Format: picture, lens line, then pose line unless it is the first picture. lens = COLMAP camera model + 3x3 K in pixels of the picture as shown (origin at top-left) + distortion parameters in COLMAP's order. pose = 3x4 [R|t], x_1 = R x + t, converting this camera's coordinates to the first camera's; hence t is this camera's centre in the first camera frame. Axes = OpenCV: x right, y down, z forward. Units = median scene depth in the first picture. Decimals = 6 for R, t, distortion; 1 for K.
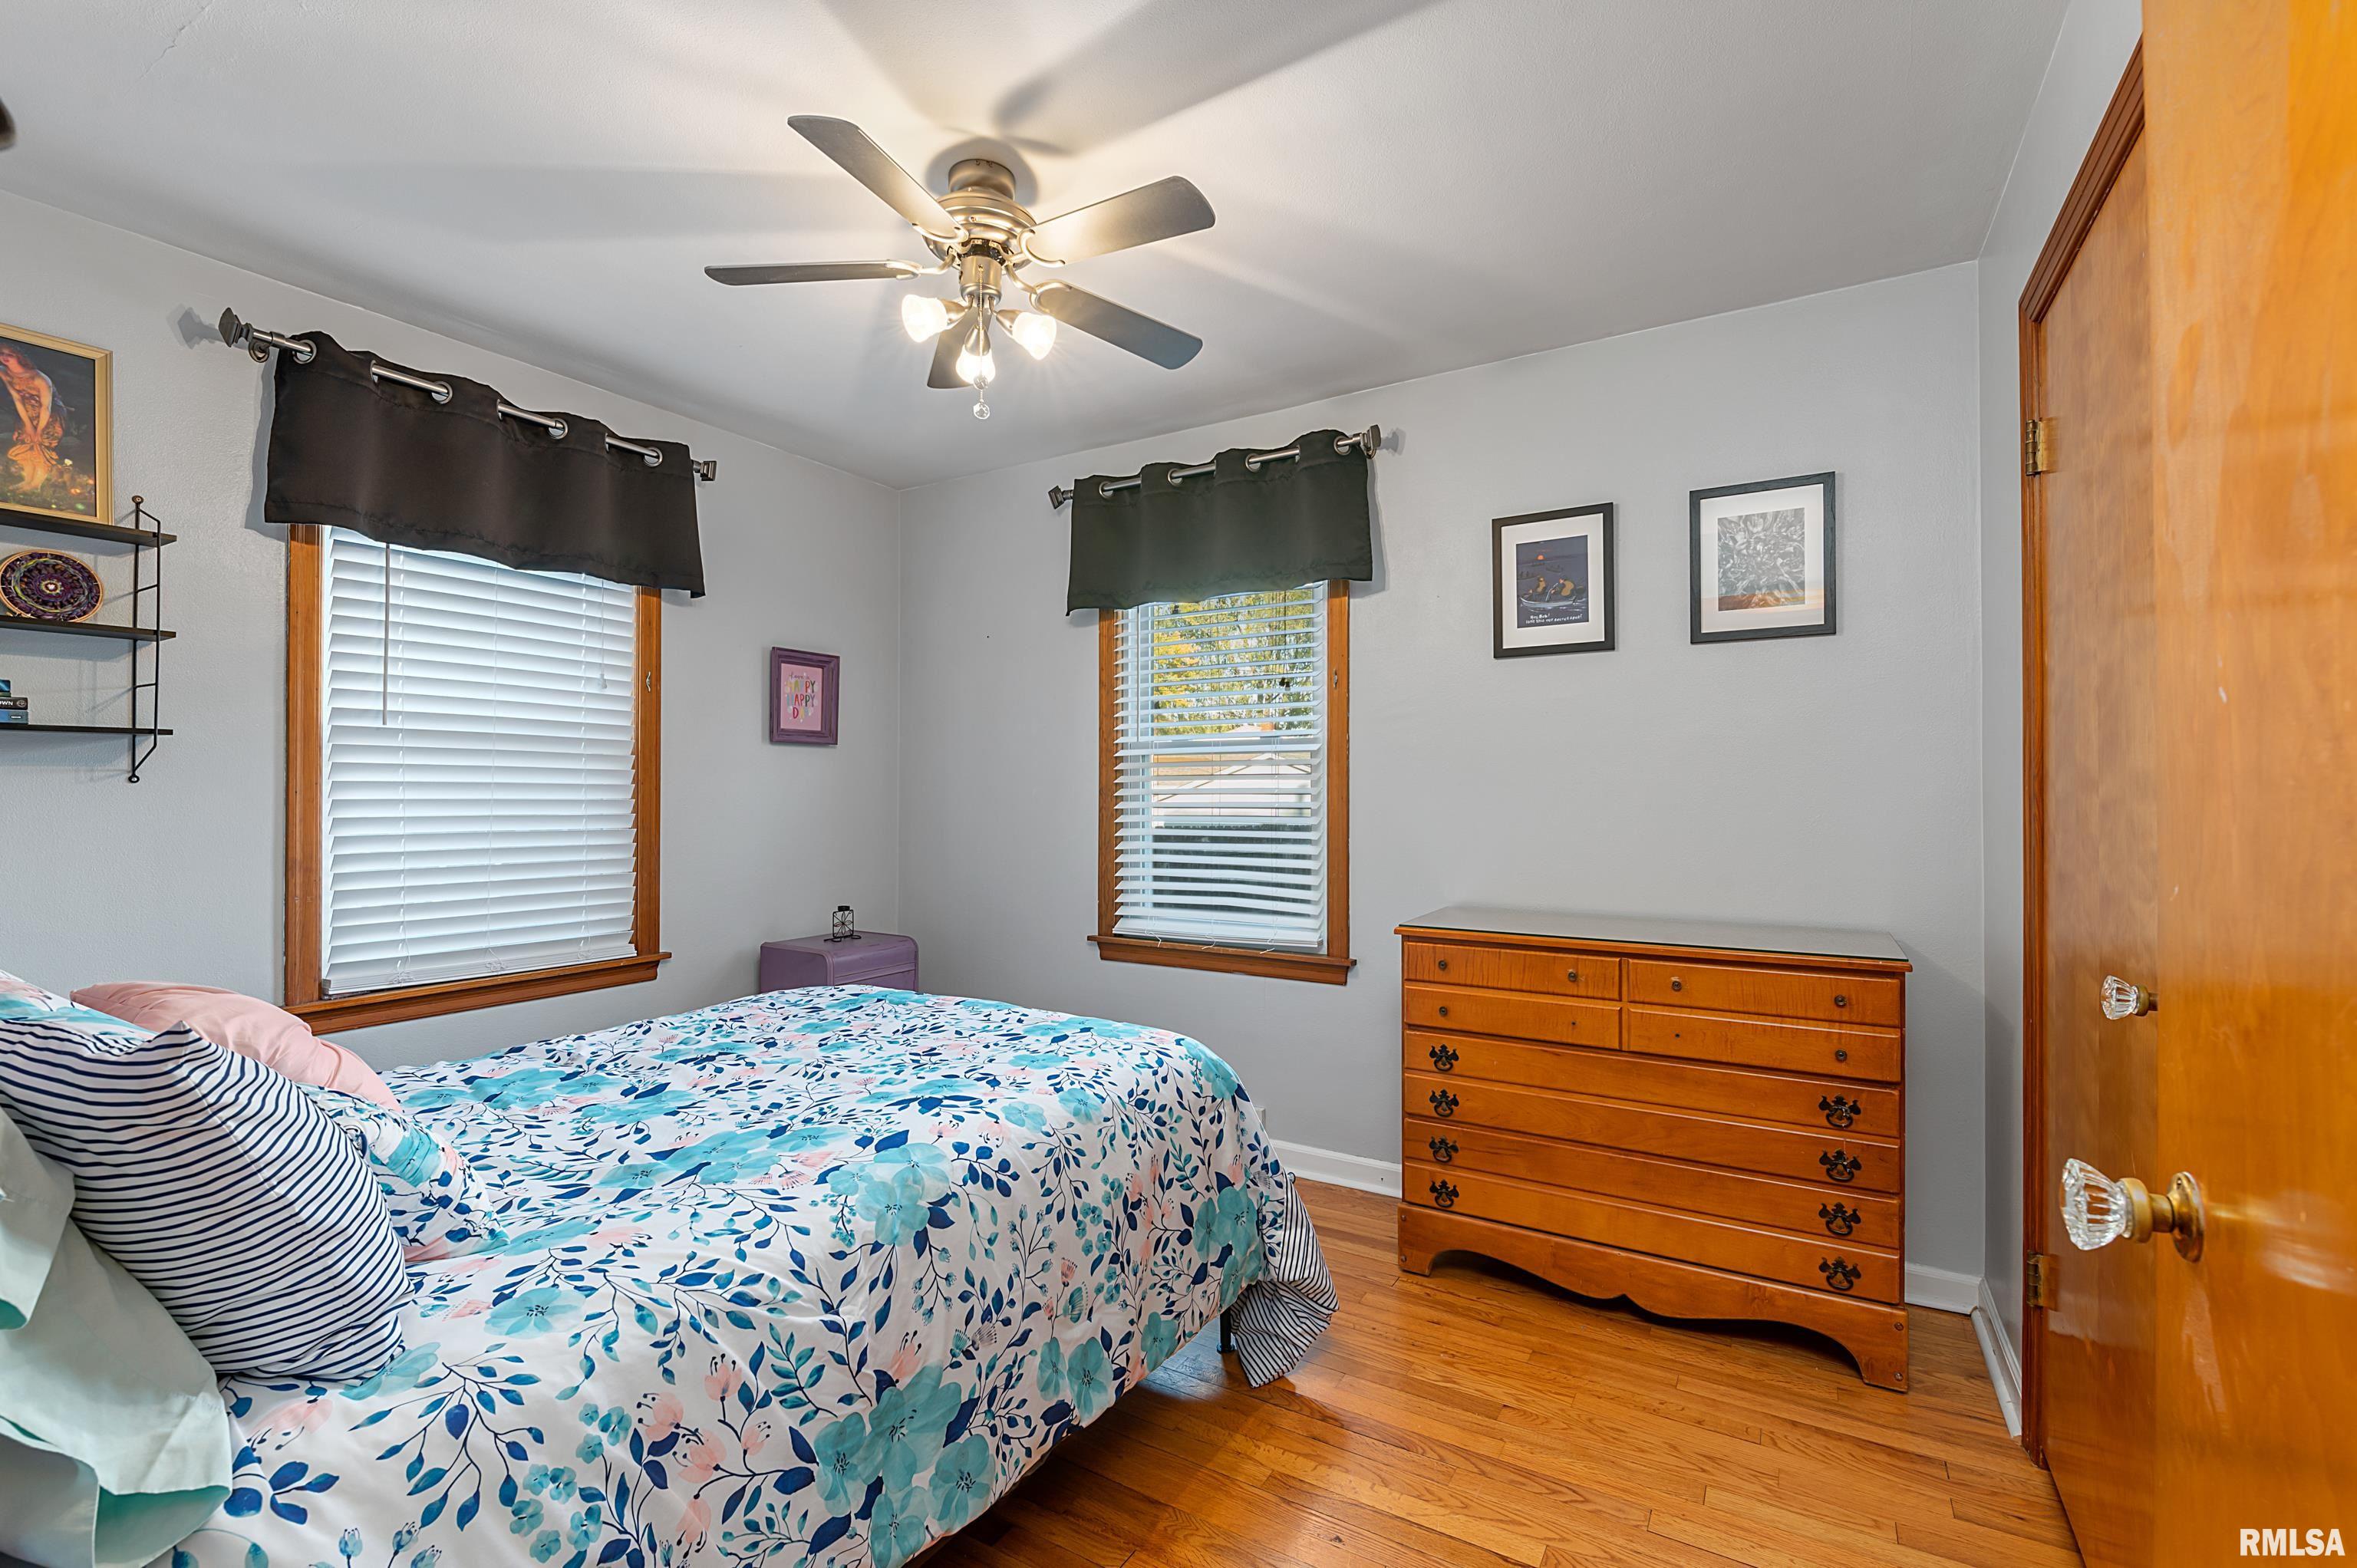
lens RADIAL K [[1013.2, 0, 1179.0], [0, 1013.2, 785.3], [0, 0, 1]] dist [-0.012039, -0.001577]
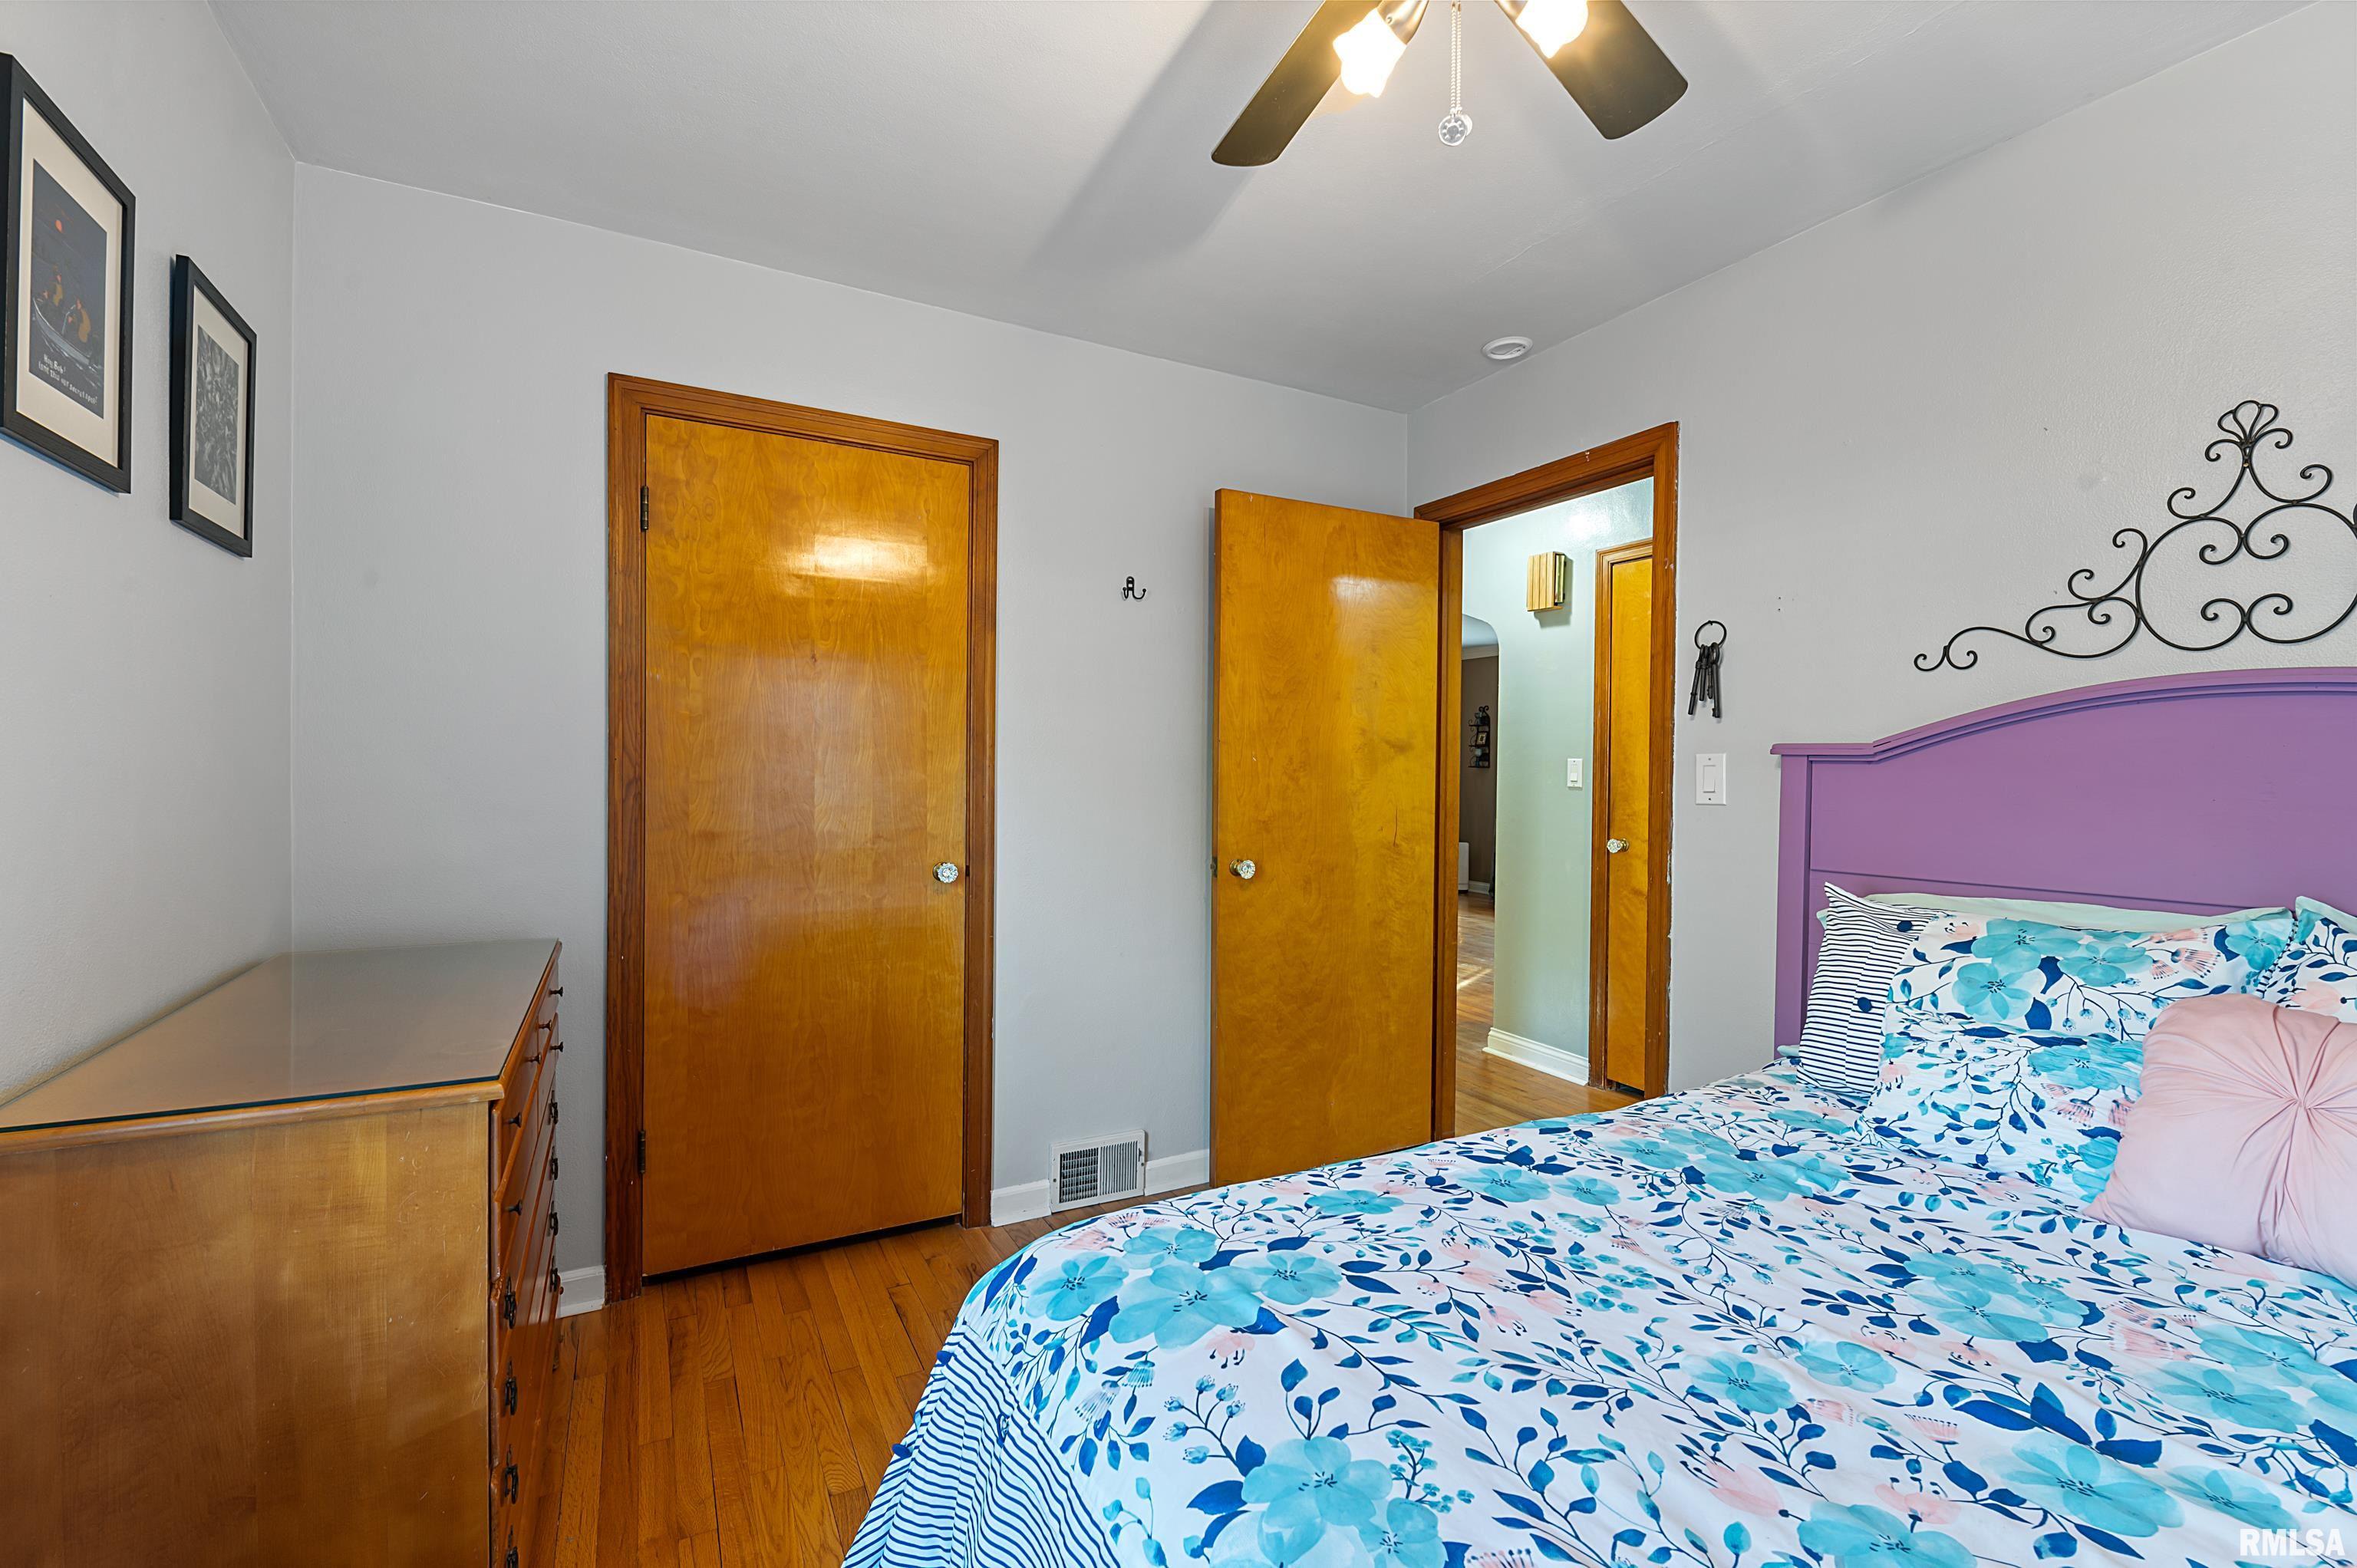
lens RADIAL K [[1013.2, 0, 1182.3], [0, 1013.2, 775.0], [0, 0, 1]] dist [-0.012039, -0.001577]
pose [[-0.860136, -0.012218, 0.509919, -0.428954], [-0.011133, 0.999925, 0.005180, -0.008486], [-0.509944, -0.001221, -0.860207, 1.865597]]
